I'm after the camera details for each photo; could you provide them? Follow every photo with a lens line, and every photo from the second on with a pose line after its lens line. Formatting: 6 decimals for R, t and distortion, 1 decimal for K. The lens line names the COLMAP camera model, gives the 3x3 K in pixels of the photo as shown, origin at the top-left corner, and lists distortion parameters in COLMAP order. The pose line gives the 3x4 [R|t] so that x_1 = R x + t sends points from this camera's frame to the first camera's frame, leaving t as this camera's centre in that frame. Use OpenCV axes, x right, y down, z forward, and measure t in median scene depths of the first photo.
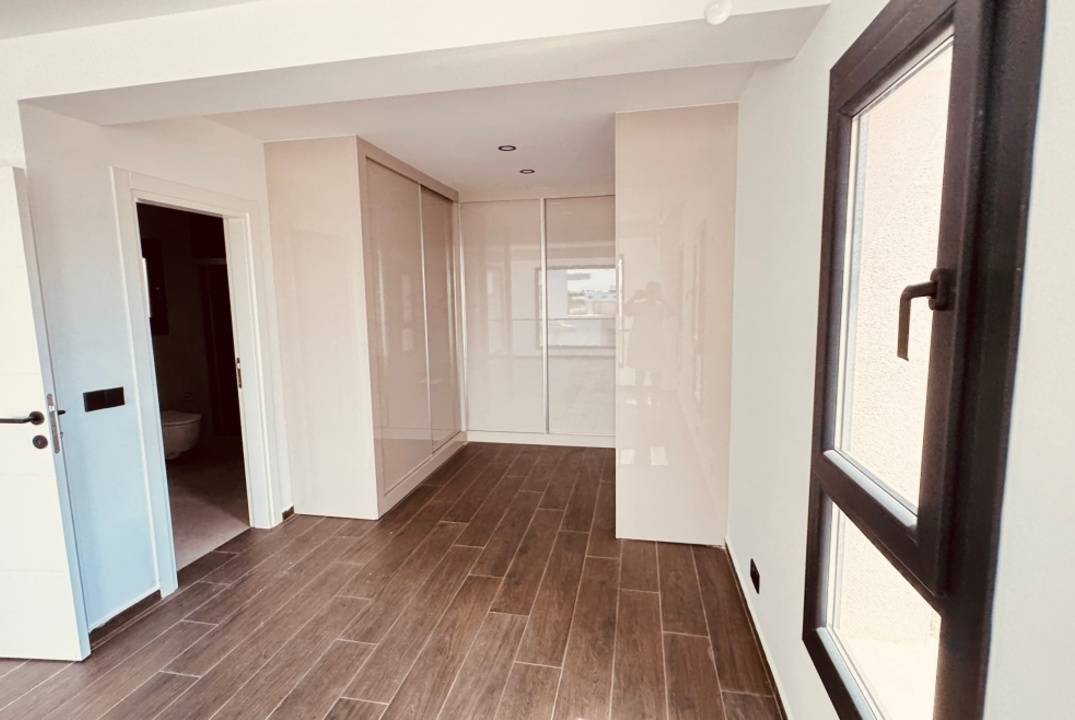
lens RADIAL K [[519.7, 0, 535.6], [0, 519.7, 358.1], [0, 0, 1]] dist [-0.003166, 0.001739]
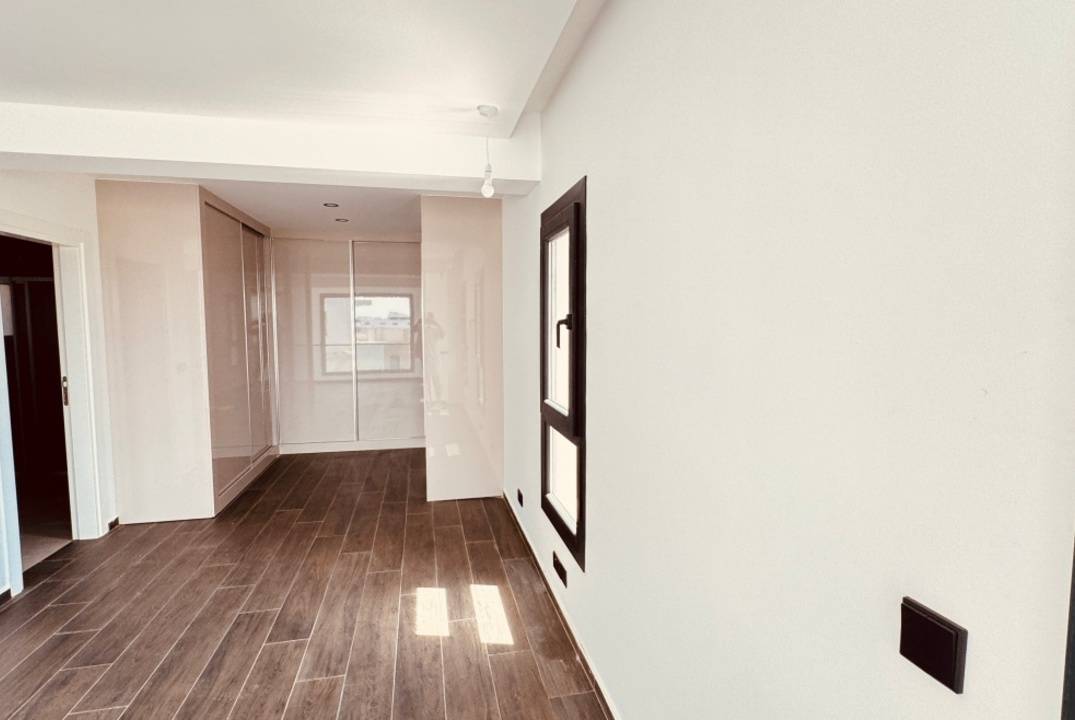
lens RADIAL K [[519.7, 0, 536.2], [0, 519.7, 360.2], [0, 0, 1]] dist [-0.003166, 0.001739]
pose [[0.915303, -0.016786, 0.402417, -0.130268], [0.035995, 0.998542, -0.040220, 0.047378], [-0.401155, 0.051299, 0.914573, -0.387943]]
